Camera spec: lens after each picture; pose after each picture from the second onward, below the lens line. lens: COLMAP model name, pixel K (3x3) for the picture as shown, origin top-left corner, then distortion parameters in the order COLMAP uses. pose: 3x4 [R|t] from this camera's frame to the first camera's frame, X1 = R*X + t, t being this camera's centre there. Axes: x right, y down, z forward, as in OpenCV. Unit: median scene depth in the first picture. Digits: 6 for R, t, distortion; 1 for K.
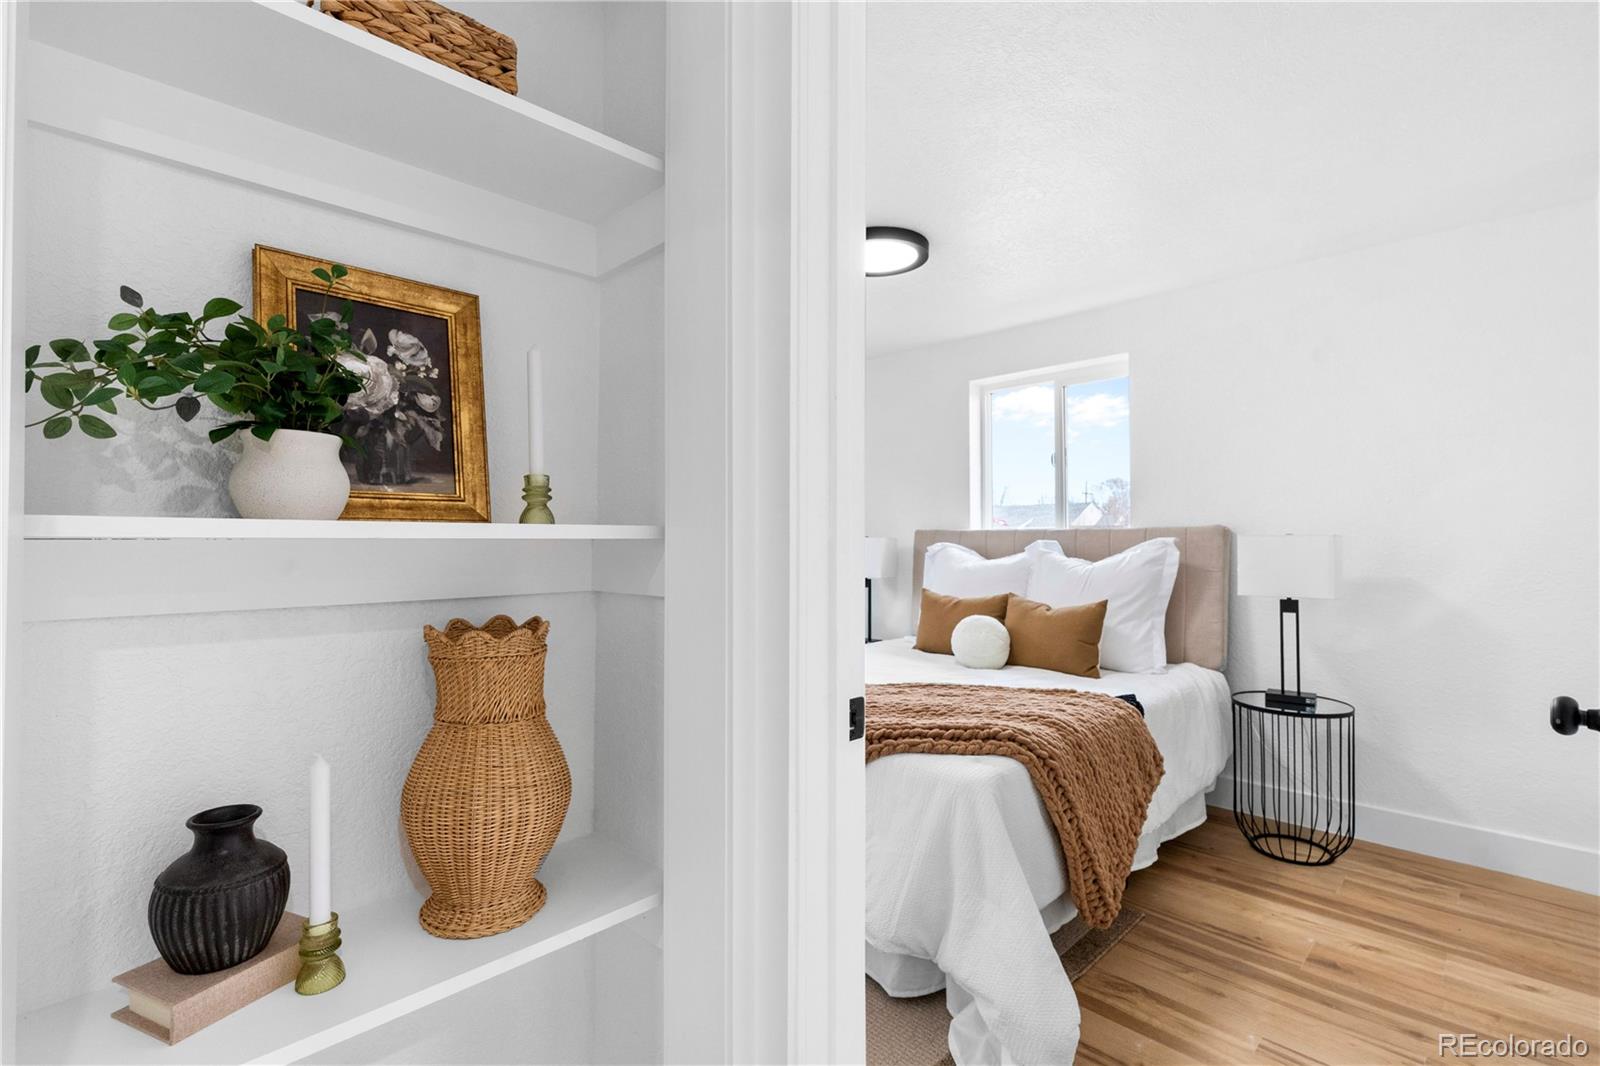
lens RADIAL K [[723.4, 0, 804.0], [0, 723.4, 532.7], [0, 0, 1]] dist [-0.015580, 0.005564]
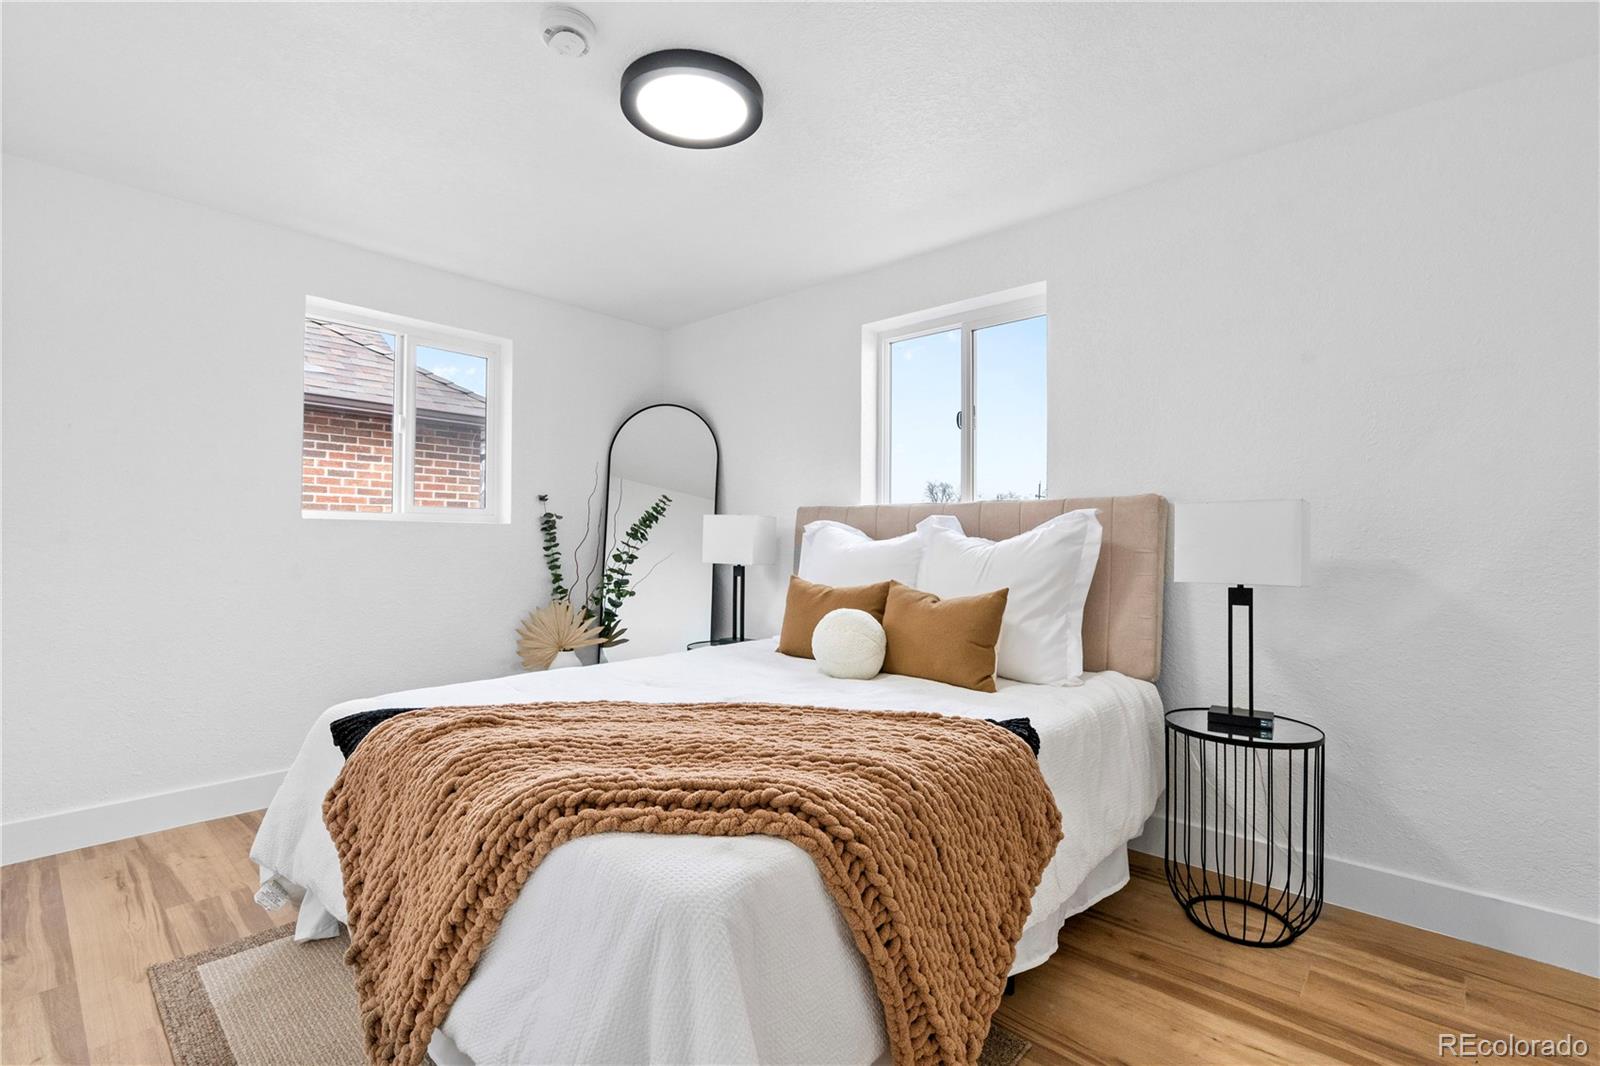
lens RADIAL K [[723.4, 0, 795.9], [0, 723.4, 536.3], [0, 0, 1]] dist [-0.015580, 0.005564]
pose [[0.998768, 0.009603, 0.048684, 0.182212], [-0.009902, 0.999934, 0.005908, 0.040681], [-0.048624, -0.006383, 0.998797, 0.285215]]
